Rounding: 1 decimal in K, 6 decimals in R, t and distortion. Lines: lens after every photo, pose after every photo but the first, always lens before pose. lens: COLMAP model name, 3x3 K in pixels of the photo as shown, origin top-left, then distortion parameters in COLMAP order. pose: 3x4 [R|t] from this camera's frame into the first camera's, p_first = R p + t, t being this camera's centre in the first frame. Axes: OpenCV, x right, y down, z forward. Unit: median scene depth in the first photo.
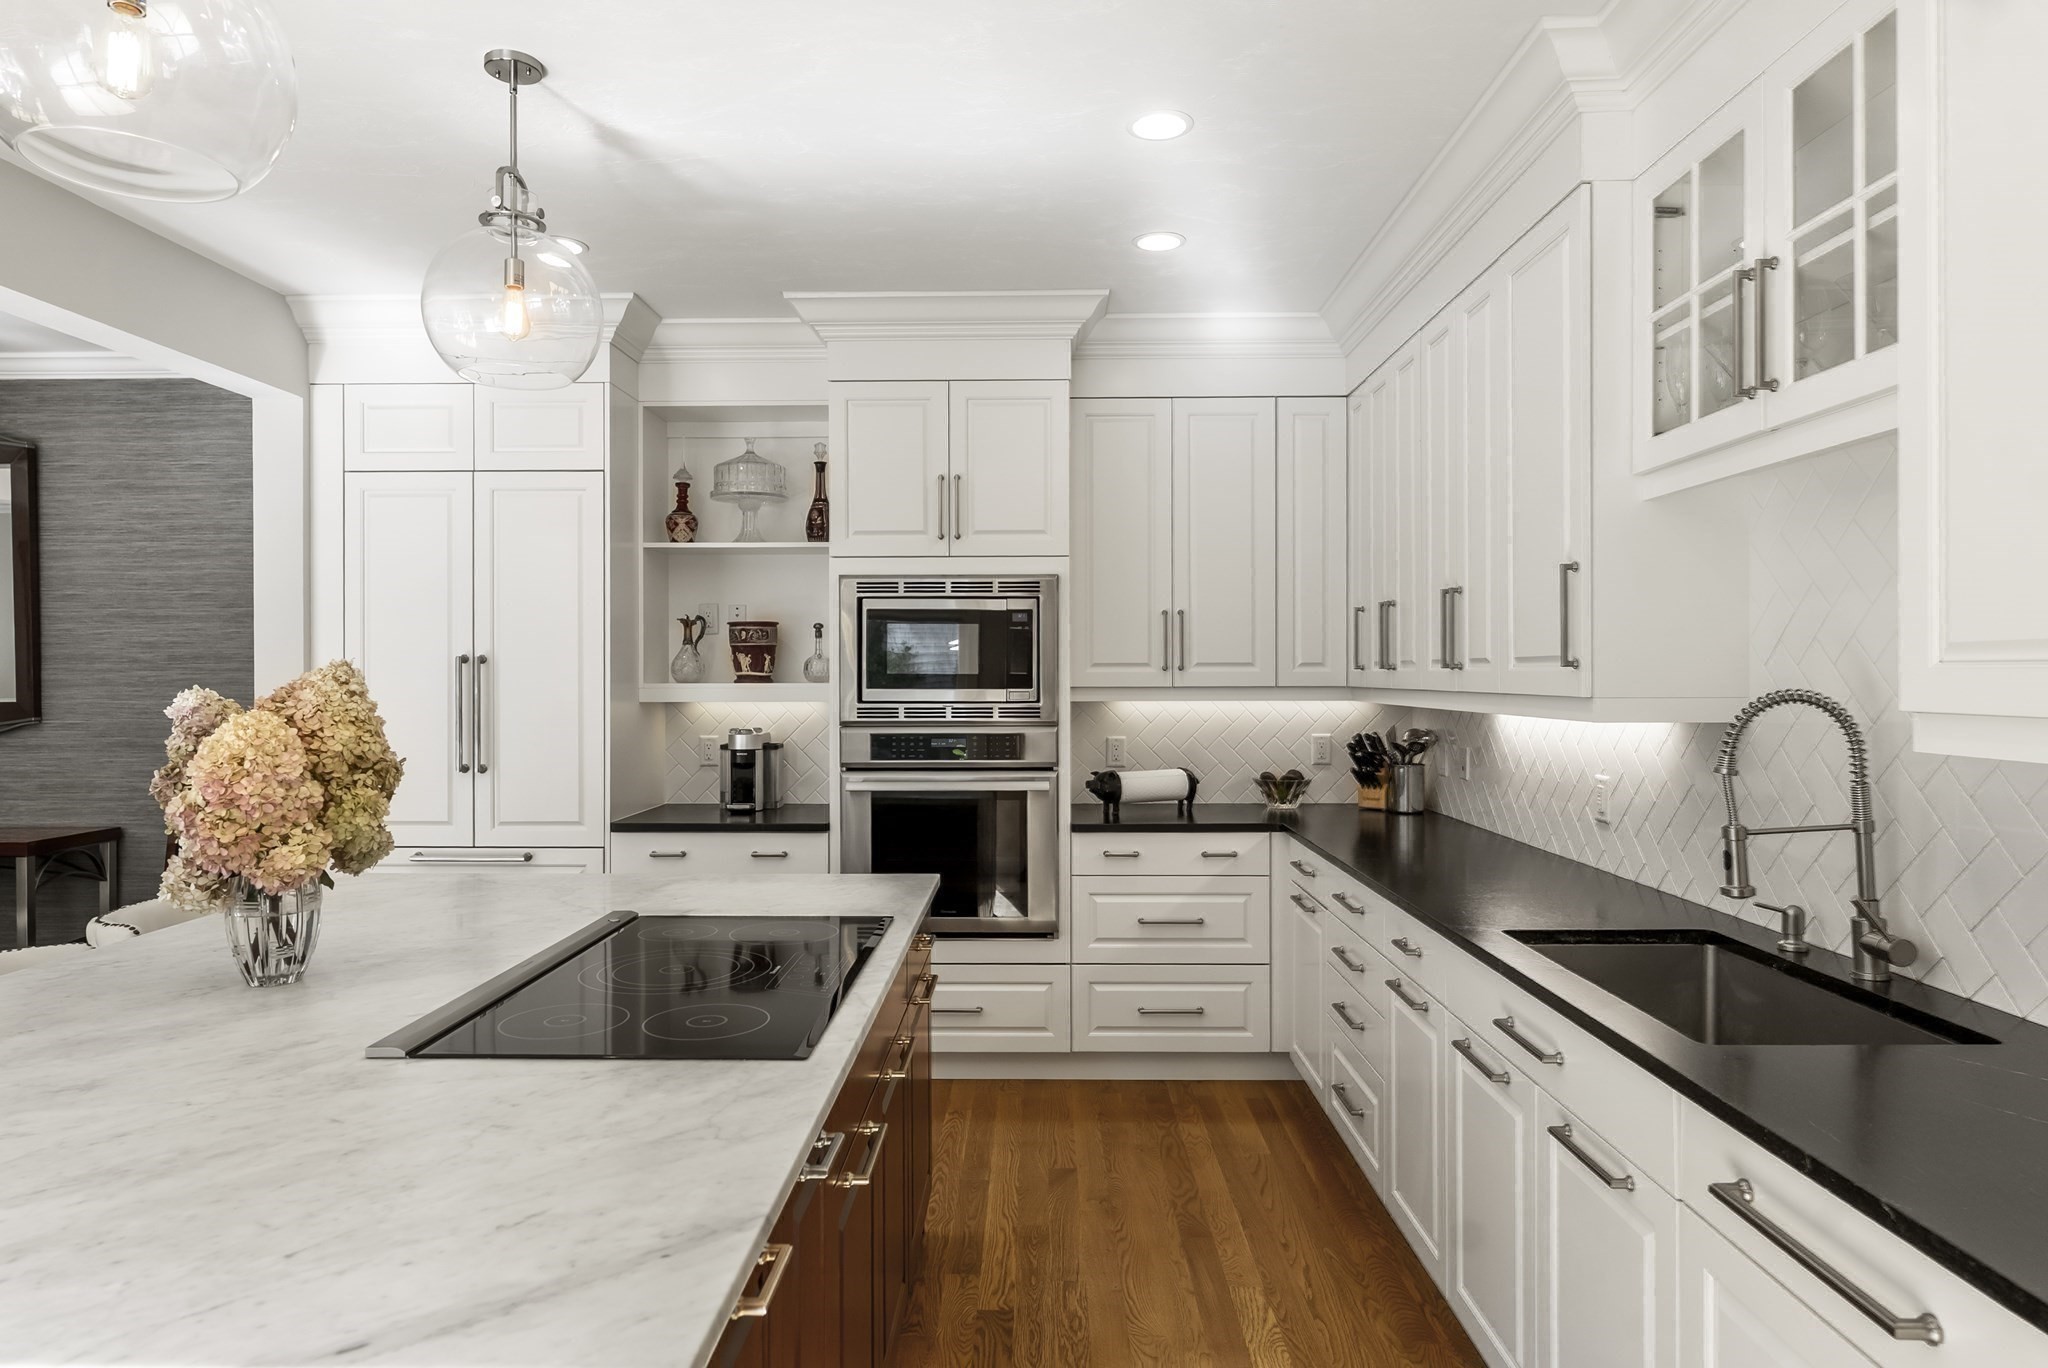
lens RADIAL K [[1200.2, 0, 1030.2], [0, 1200.2, 675.7], [0, 0, 1]] dist [-0.004315, -0.002056]
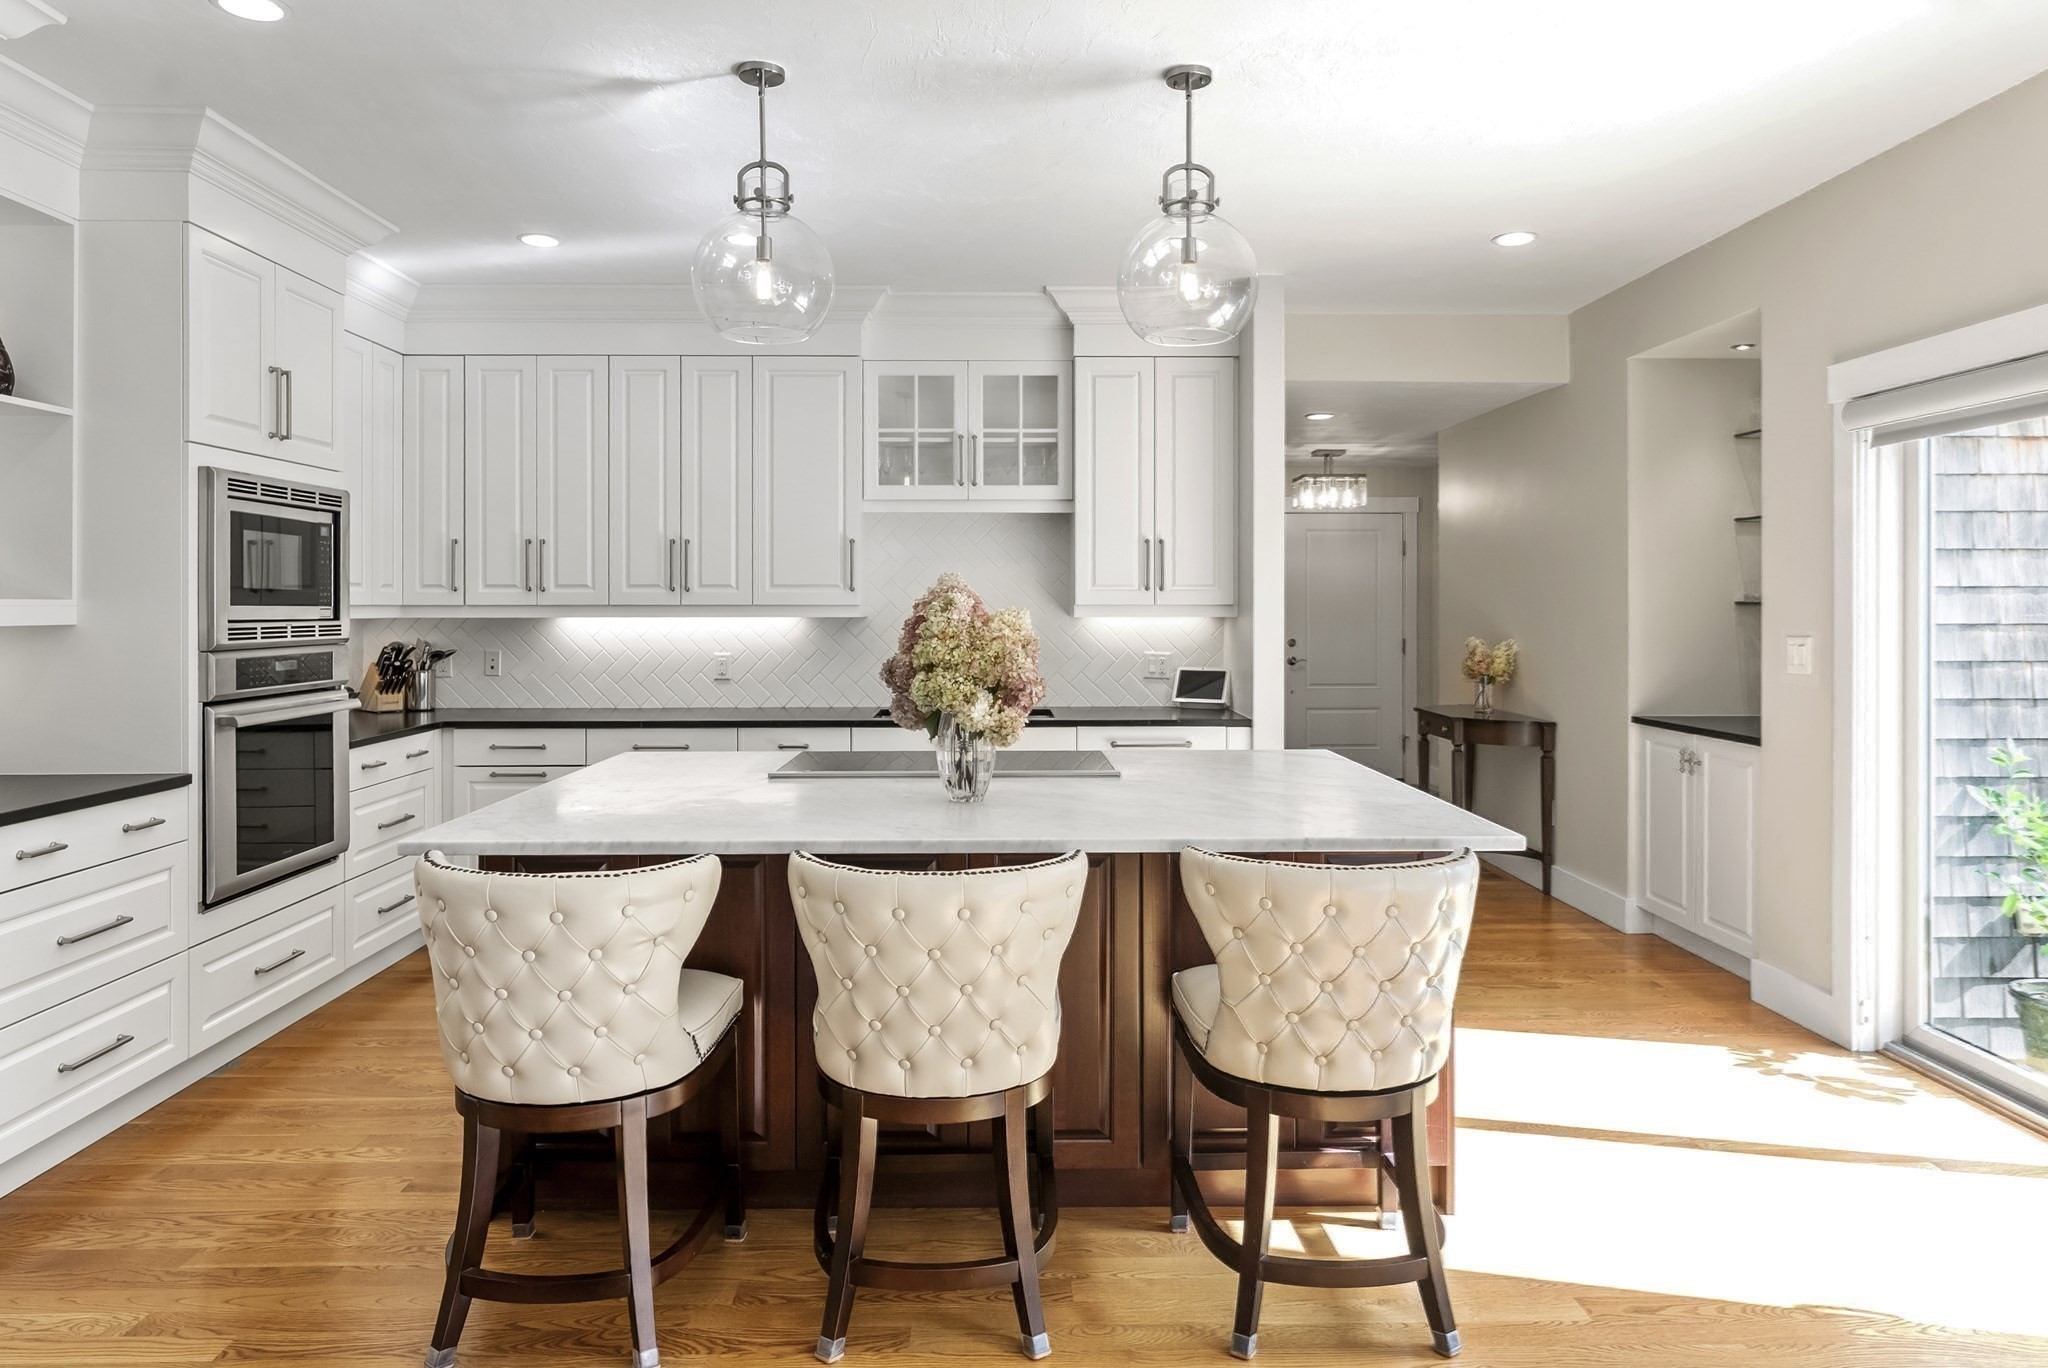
lens RADIAL K [[1180.9, 0, 1028.1], [0, 1180.9, 605.7], [0, 0, 1]] dist [-0.000295, 0.000416]
pose [[-0.015671, -0.000204, 0.999877, -0.972441], [0.002792, 0.999996, 0.000248, 0.012101], [-0.999873, 0.002795, -0.015670, 0.454783]]
